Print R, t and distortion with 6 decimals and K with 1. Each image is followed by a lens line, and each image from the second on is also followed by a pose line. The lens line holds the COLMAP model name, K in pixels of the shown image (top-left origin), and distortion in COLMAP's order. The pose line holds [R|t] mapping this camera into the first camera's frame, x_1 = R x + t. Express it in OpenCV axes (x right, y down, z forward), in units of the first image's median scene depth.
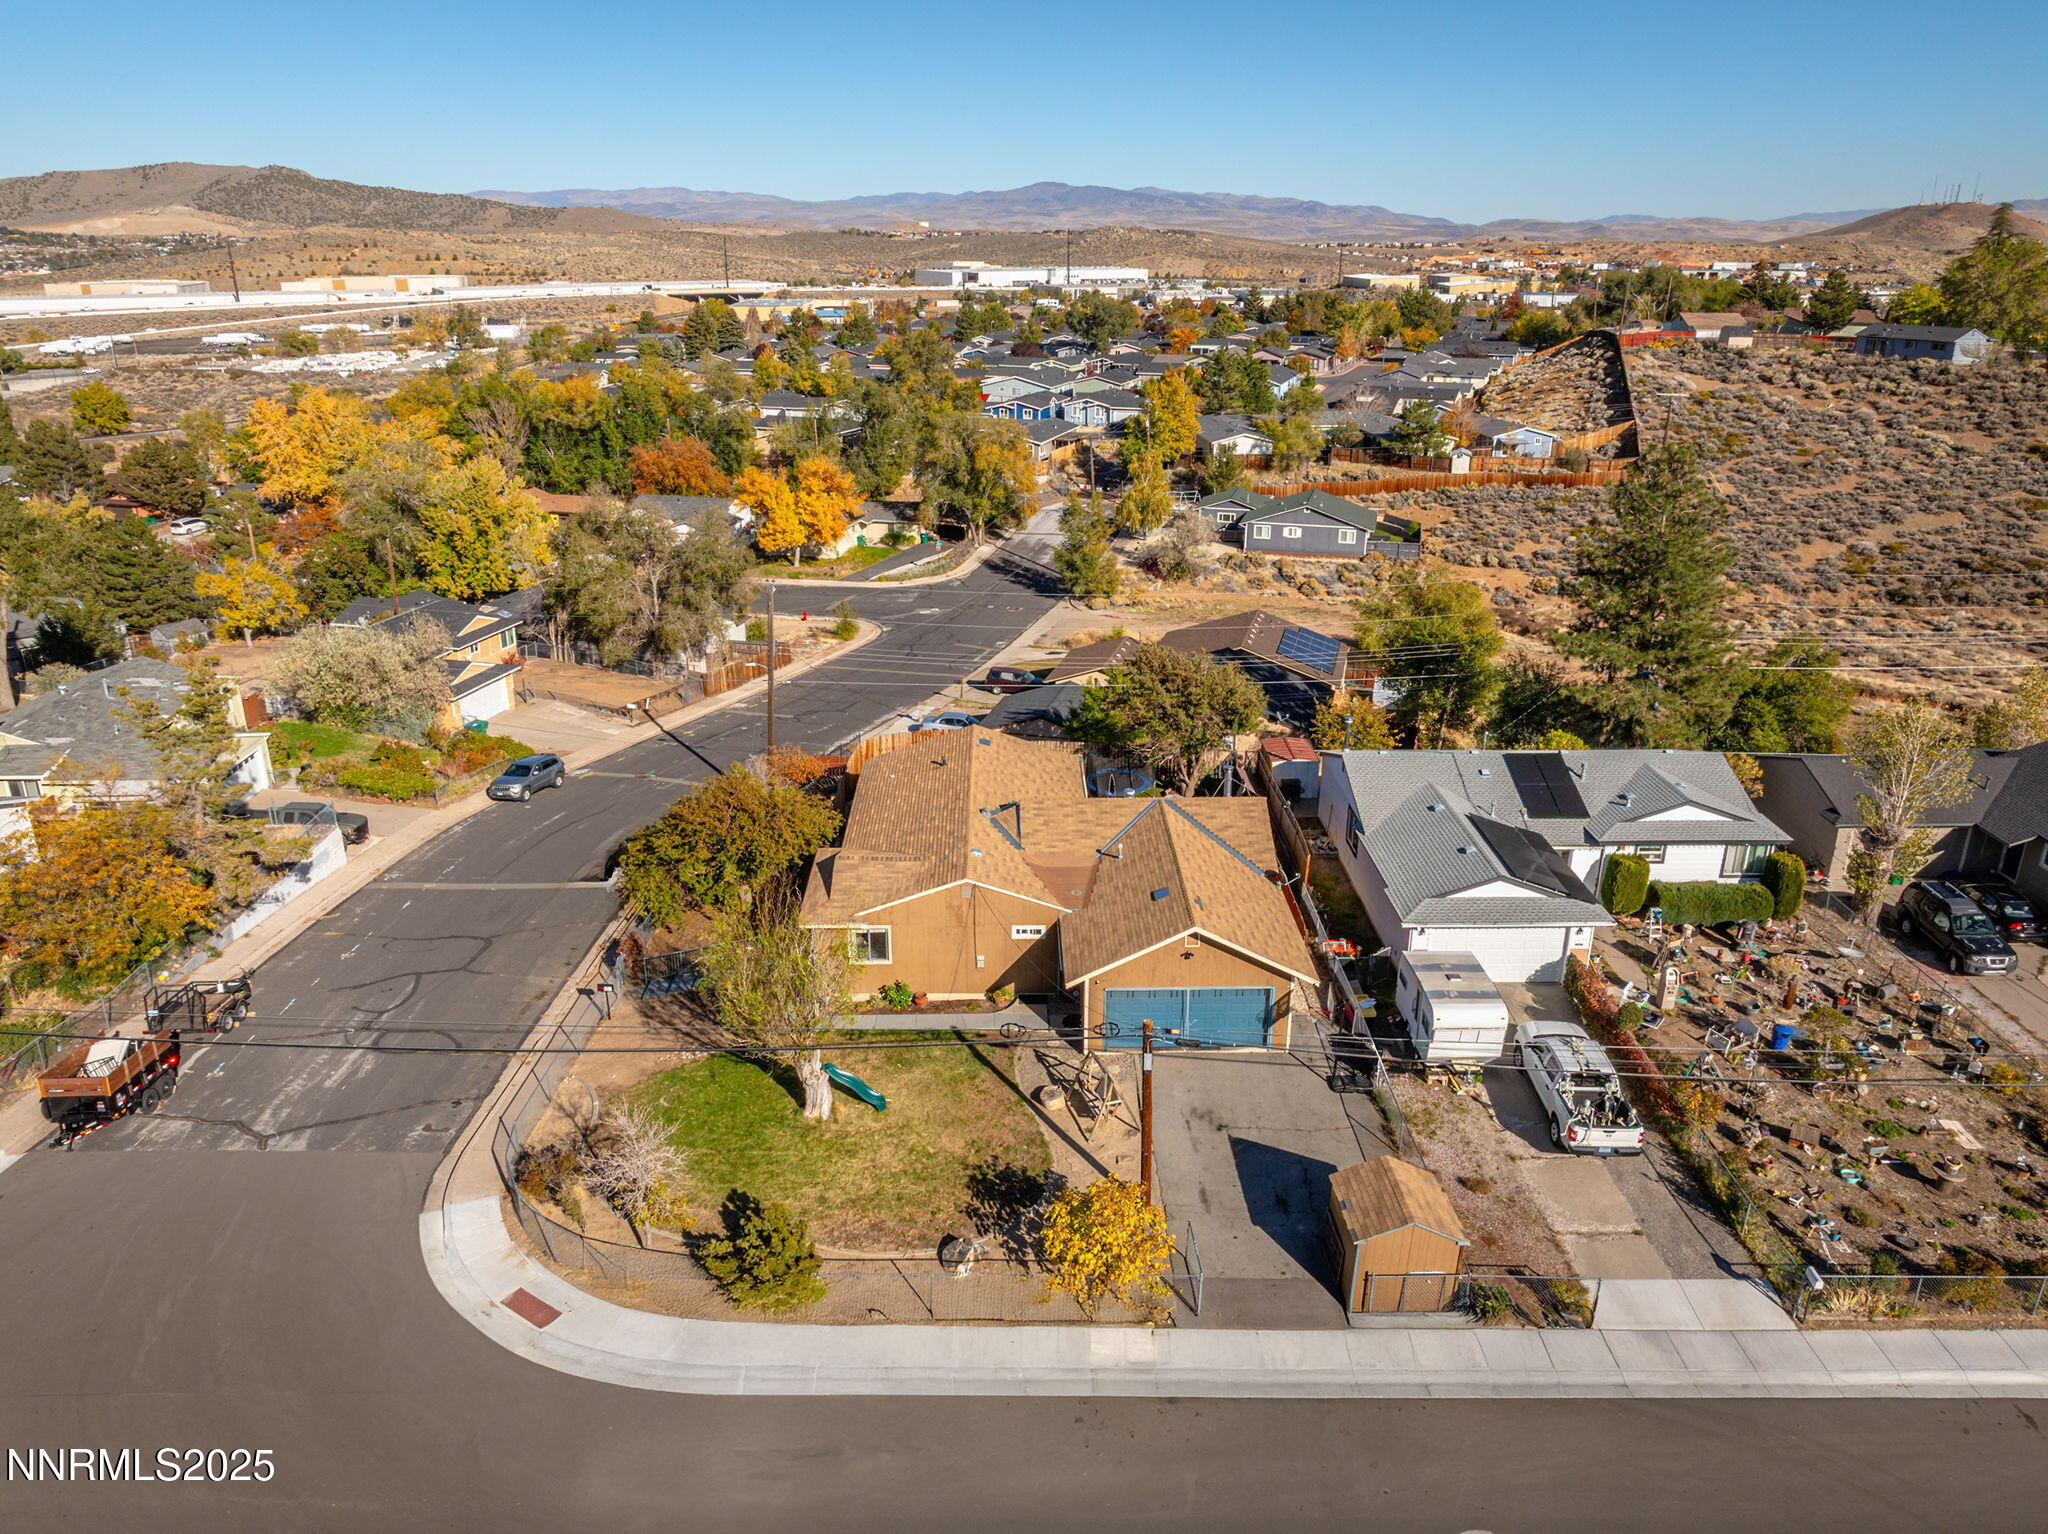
lens RADIAL K [[1436.9, 0, 1024.0], [0, 1436.9, 767.0], [0, 0, 1]] dist [-0.027267, 0.012104]
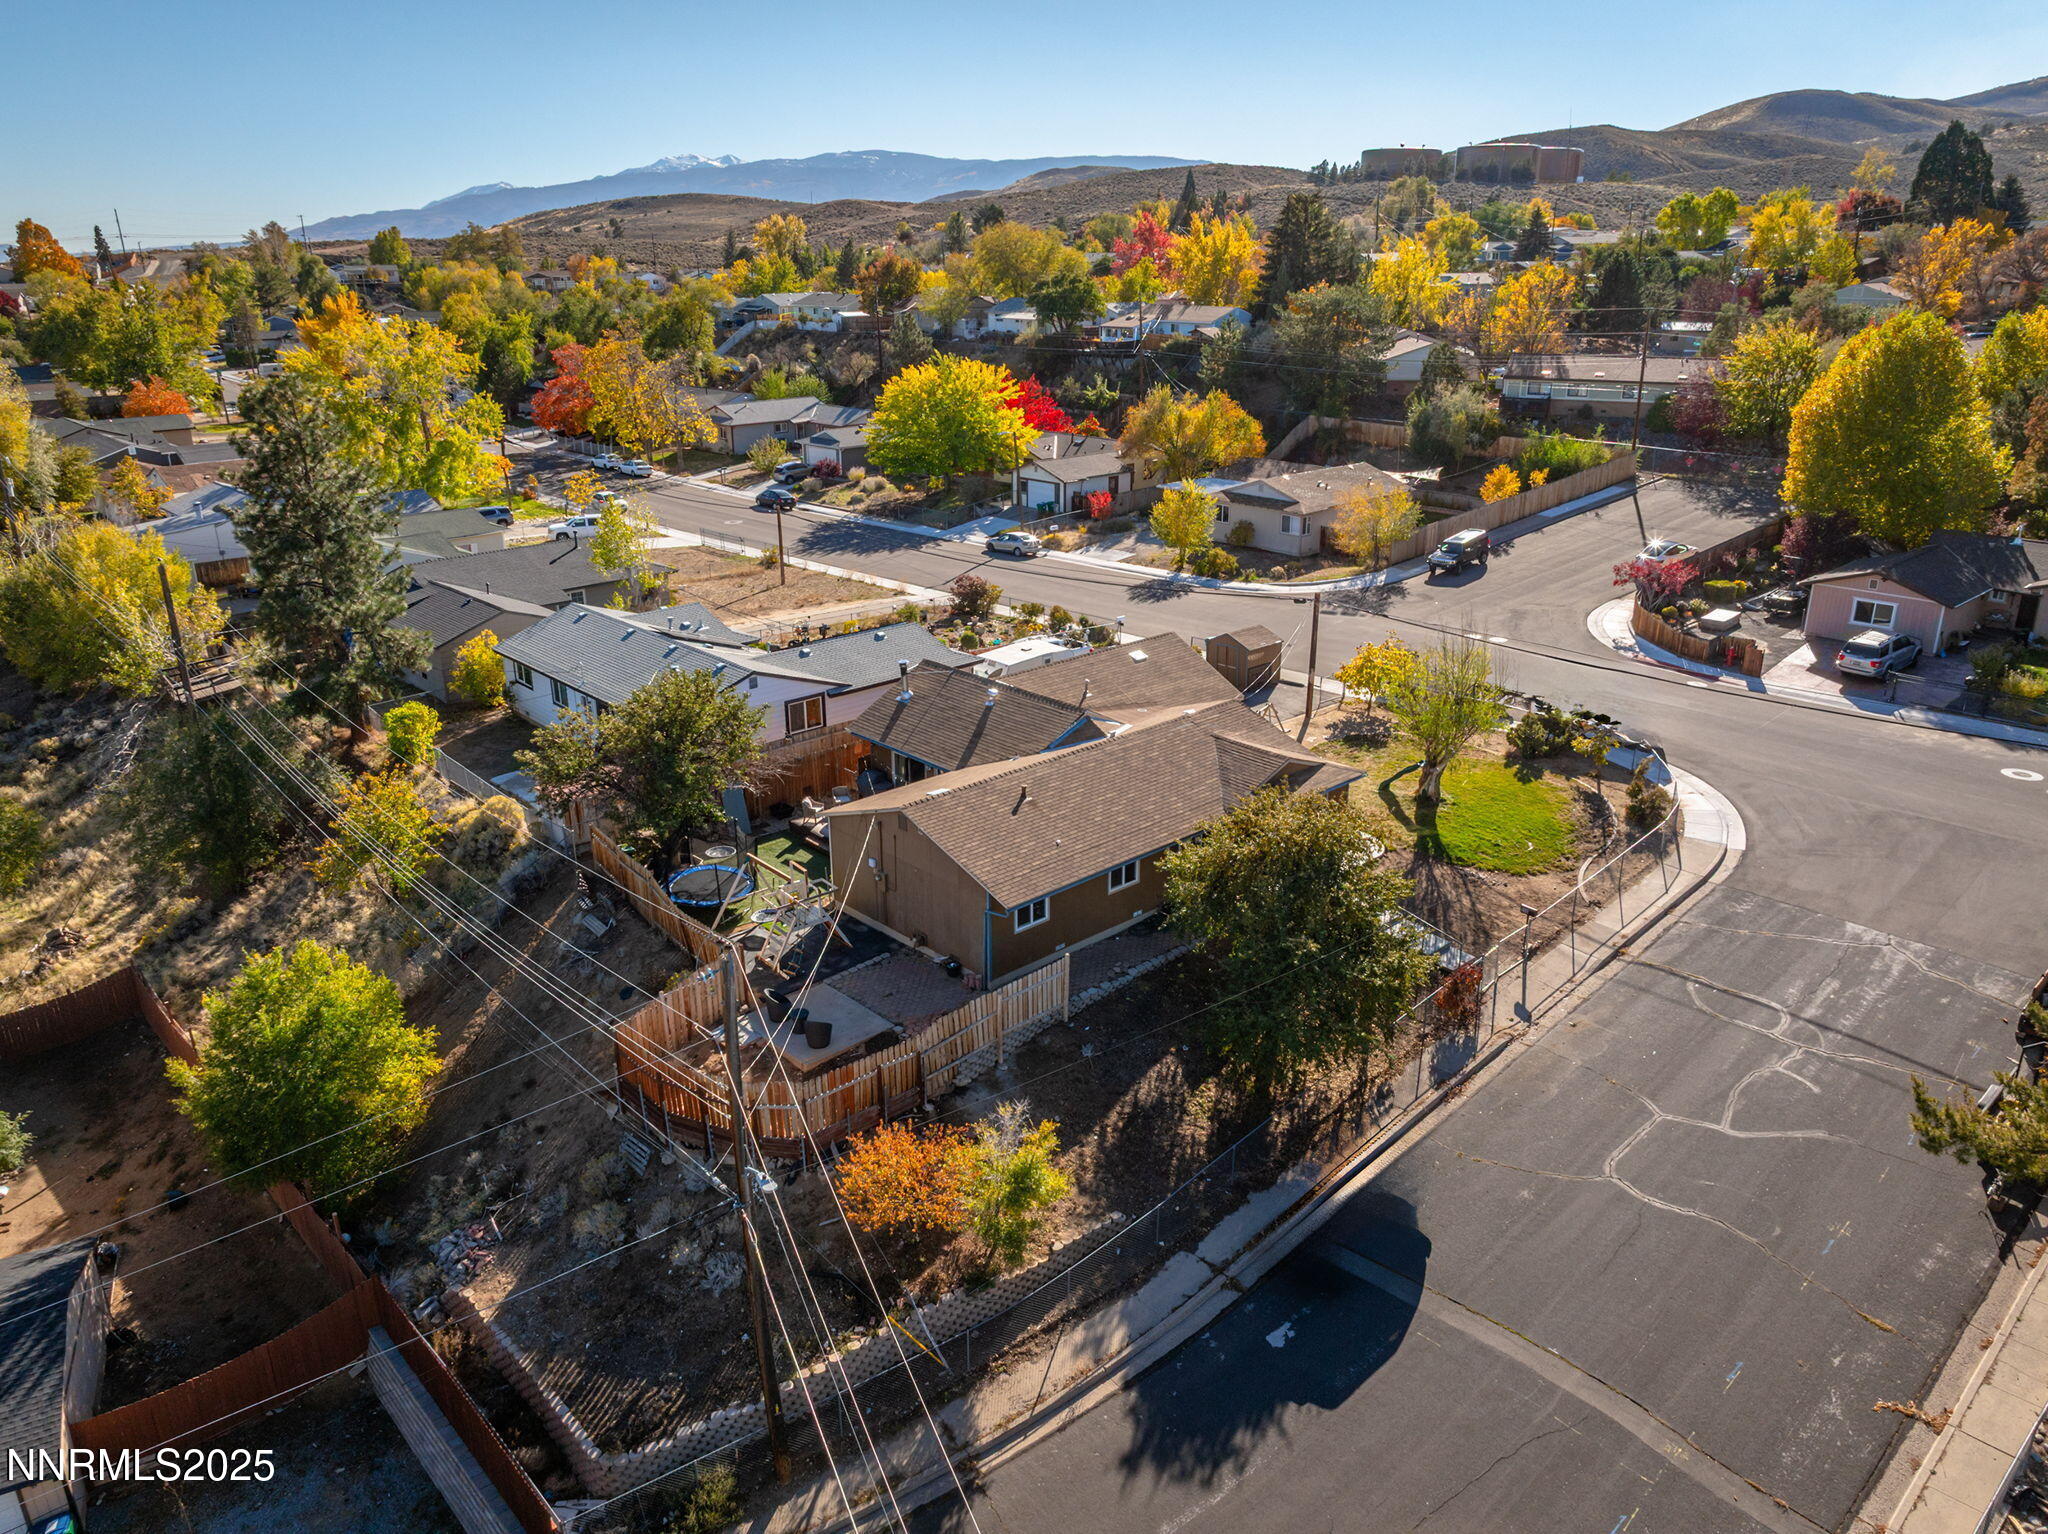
lens RADIAL K [[1436.9, 0, 1024.0], [0, 1436.9, 767.0], [0, 0, 1]] dist [-0.027267, 0.012104]
pose [[-0.667056, -0.251027, 0.701443, -0.200179], [0.268637, 0.797140, 0.540742, -0.145109], [-0.694889, 0.549139, -0.464302, 0.459777]]
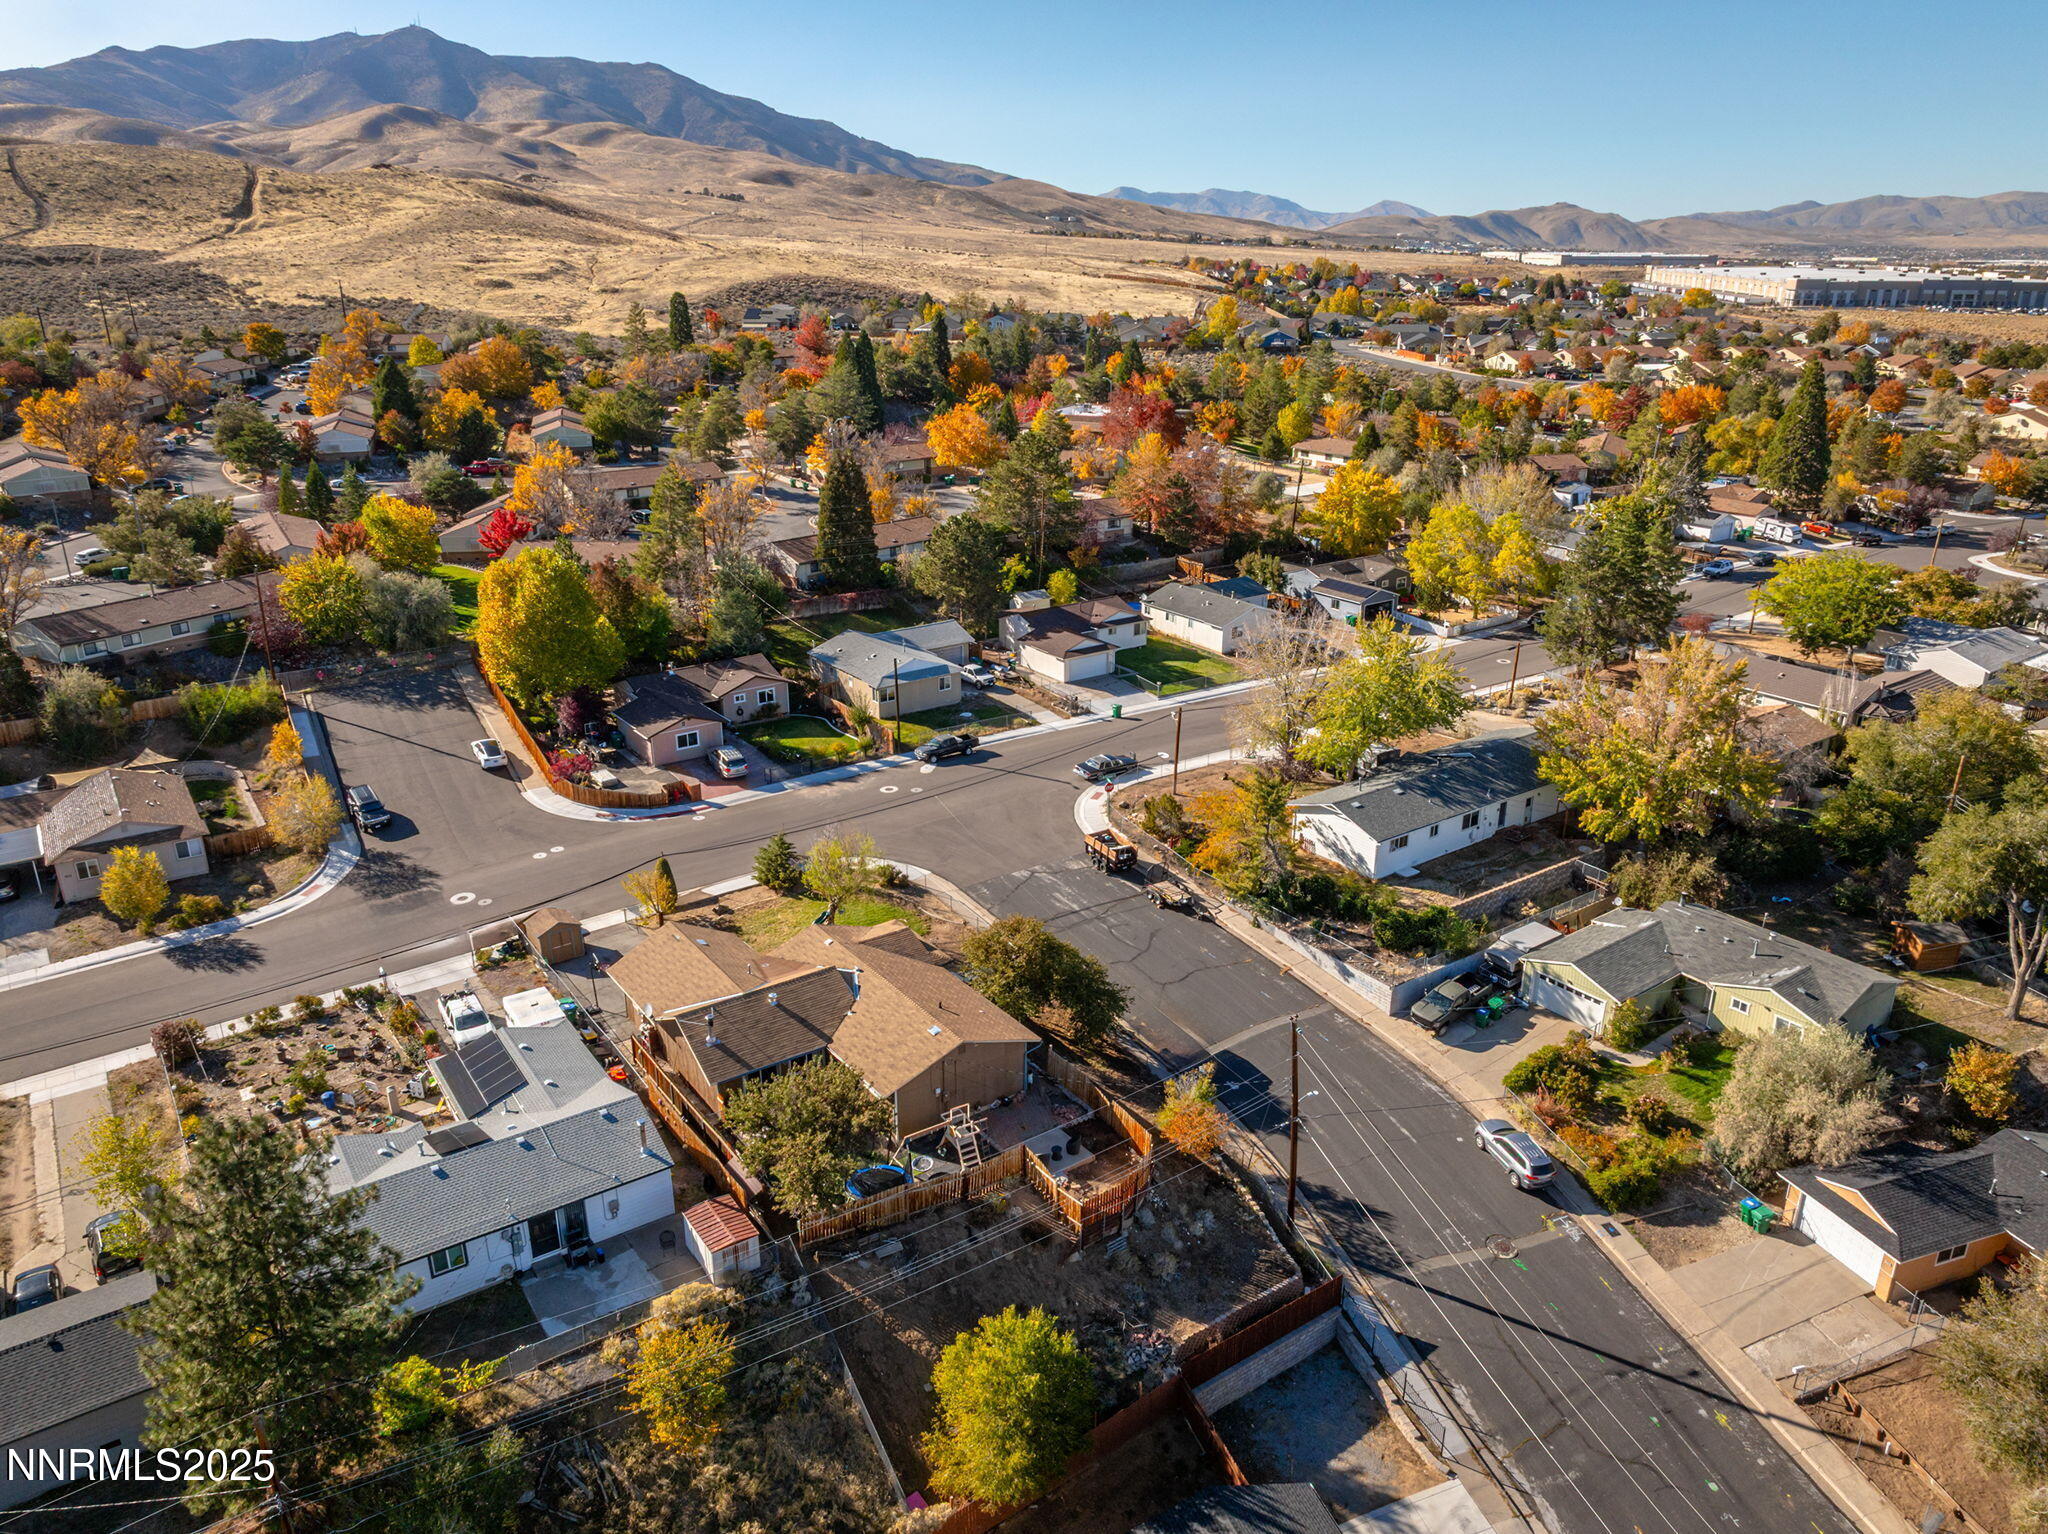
lens RADIAL K [[1436.9, 0, 1024.0], [0, 1436.9, 767.0], [0, 0, 1]] dist [-0.027267, 0.012104]
pose [[-0.822884, 0.199134, -0.532172, 0.177019], [-0.199137, 0.776106, 0.598334, -0.321624], [0.532171, 0.598335, -0.598991, 0.571889]]
